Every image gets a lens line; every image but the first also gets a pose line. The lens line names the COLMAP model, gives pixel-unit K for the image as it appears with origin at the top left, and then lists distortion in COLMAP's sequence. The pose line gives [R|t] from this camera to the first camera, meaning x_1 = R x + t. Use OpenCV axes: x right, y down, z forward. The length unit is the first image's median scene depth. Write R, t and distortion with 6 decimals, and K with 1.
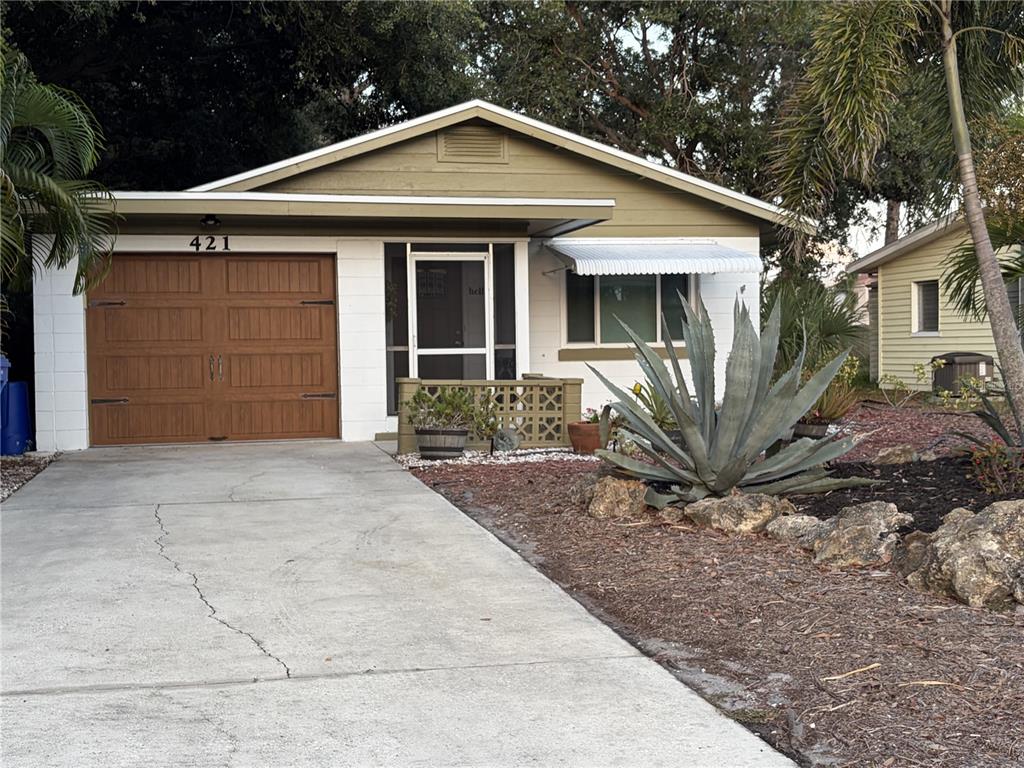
lens RADIAL K [[1334.4, 0, 511.7], [0, 1334.4, 388.0], [0, 0, 1]] dist [0.083596, 0.000000]
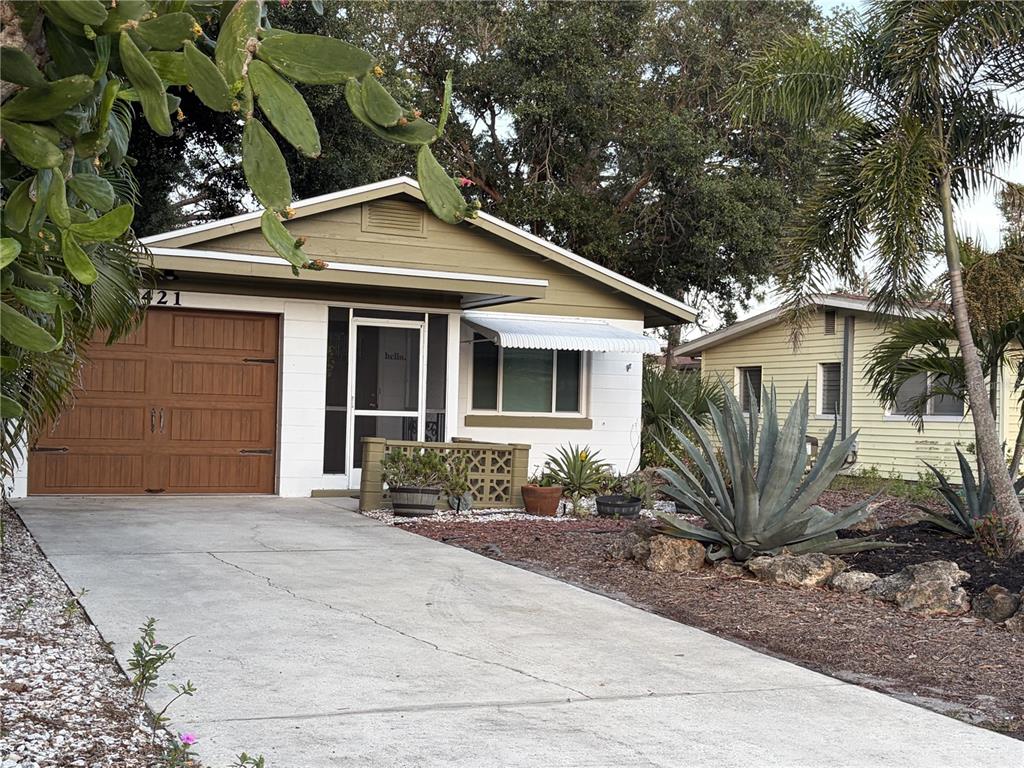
lens RADIAL K [[1334.4, 0, 512.0], [0, 1334.4, 381.5], [0, 0, 1]] dist [0.083596, 0.000000]
pose [[0.975984, 0.047830, 0.212527, -0.174520], [-0.036413, 0.997692, -0.057313, 0.003978], [-0.214778, 0.048198, 0.975473, -0.044346]]
